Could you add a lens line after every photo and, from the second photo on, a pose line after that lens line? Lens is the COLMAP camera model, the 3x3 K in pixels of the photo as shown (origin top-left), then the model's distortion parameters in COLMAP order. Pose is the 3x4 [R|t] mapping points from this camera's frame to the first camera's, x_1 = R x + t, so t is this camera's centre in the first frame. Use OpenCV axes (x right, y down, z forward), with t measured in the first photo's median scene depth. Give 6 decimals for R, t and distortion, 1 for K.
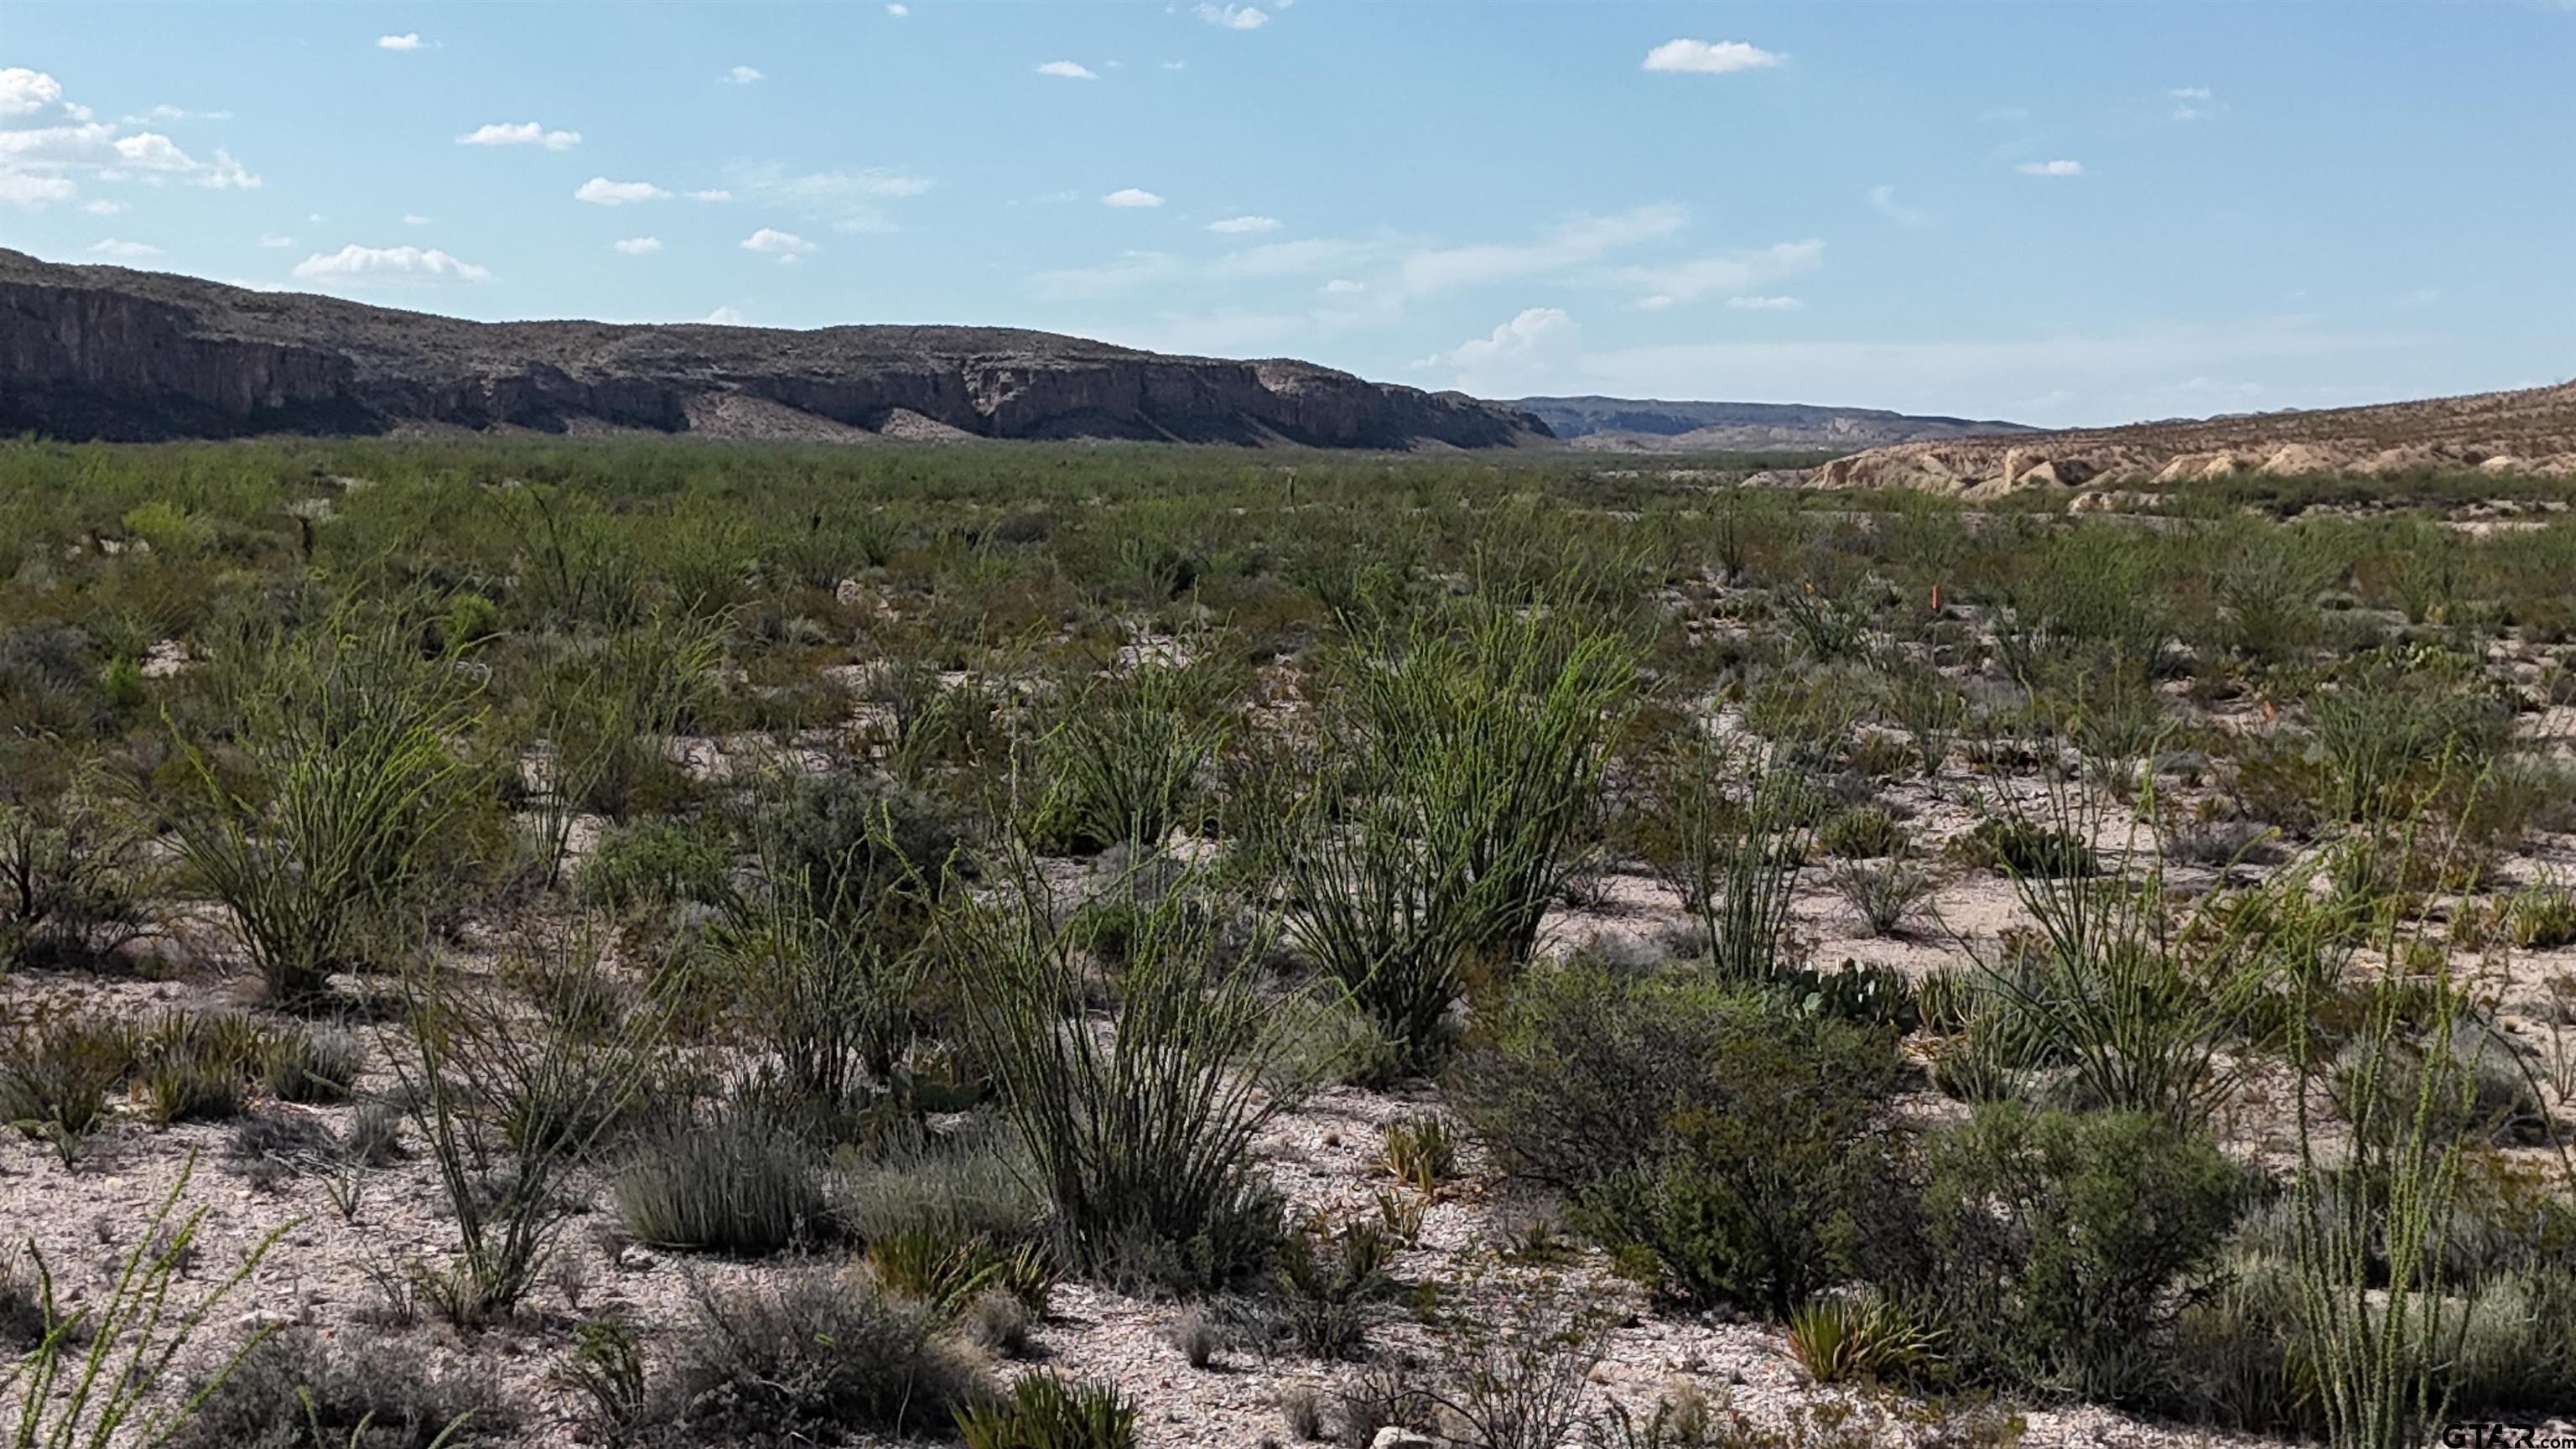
lens RADIAL K [[3602.3, 0, 1288.2], [0, 3602.3, 741.1], [0, 0, 1]] dist [0.083132, 0.000000]
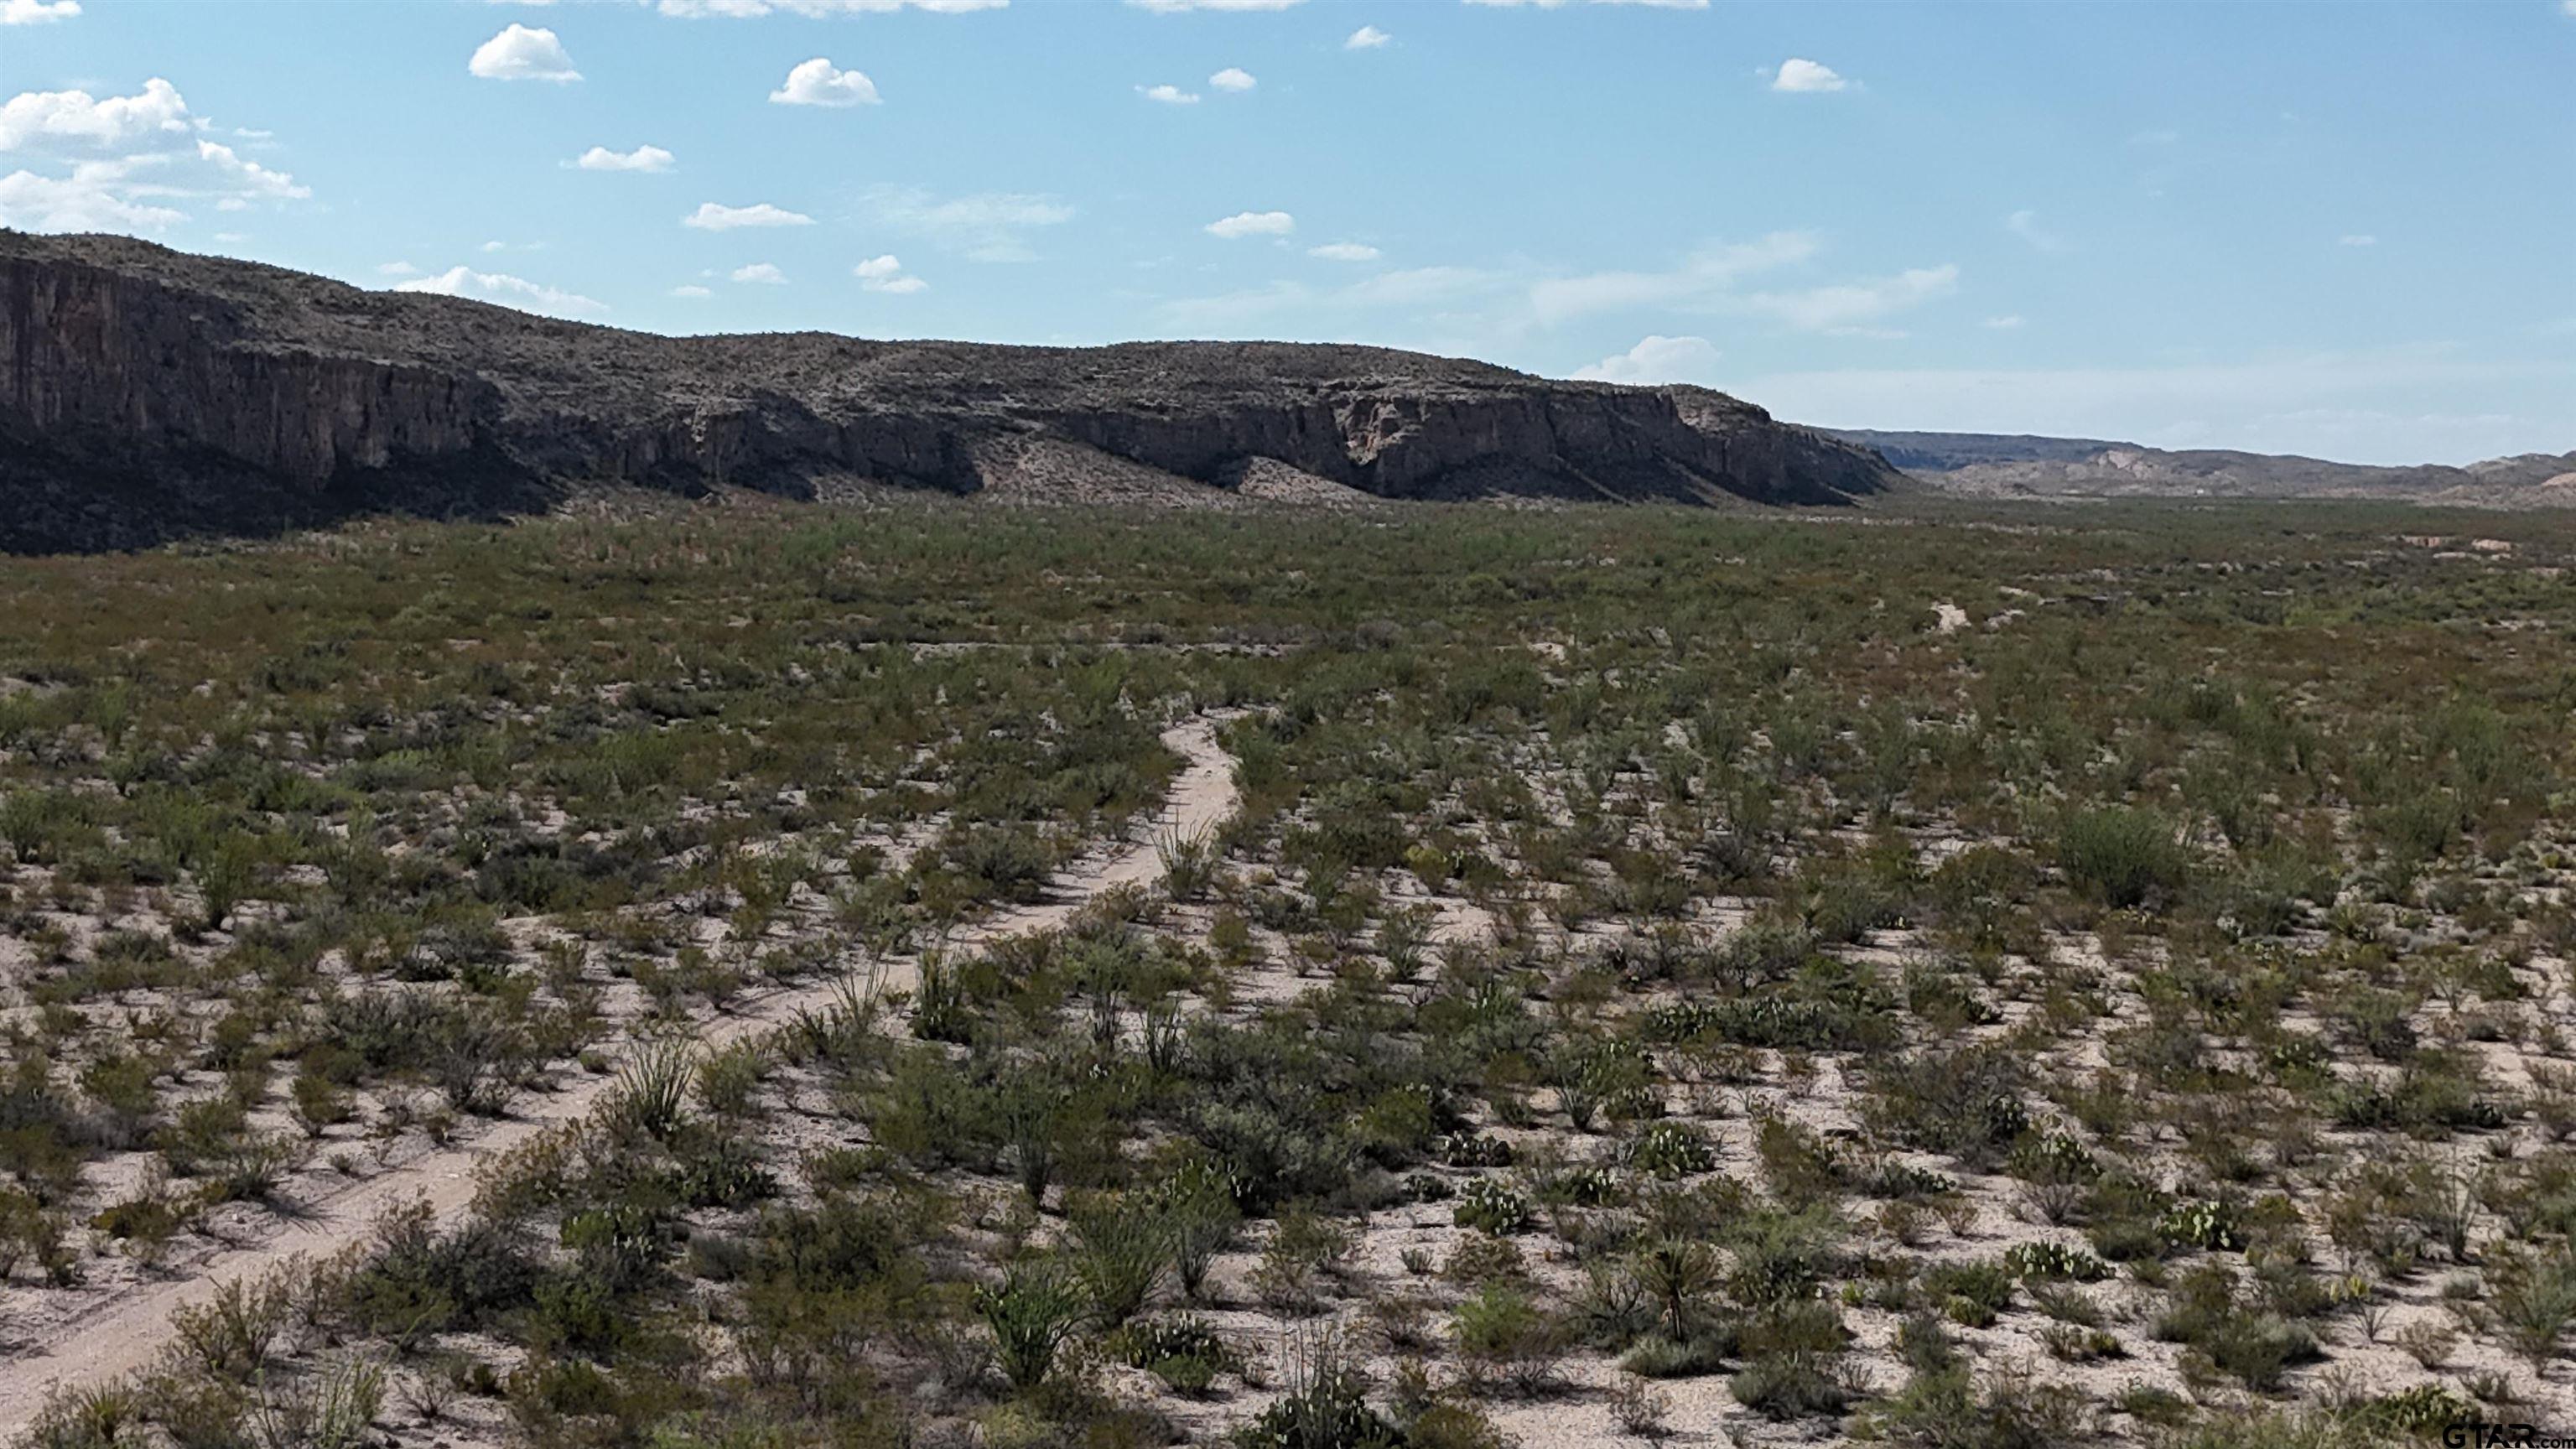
lens RADIAL K [[3602.3, 0, 1277.6], [0, 3602.3, 736.6], [0, 0, 1]] dist [0.083132, 0.000000]
pose [[0.999418, 0.004189, -0.033864, -0.076508], [-0.004486, 0.999952, -0.008715, -0.030056], [0.033825, 0.008862, 0.999388, 0.285082]]
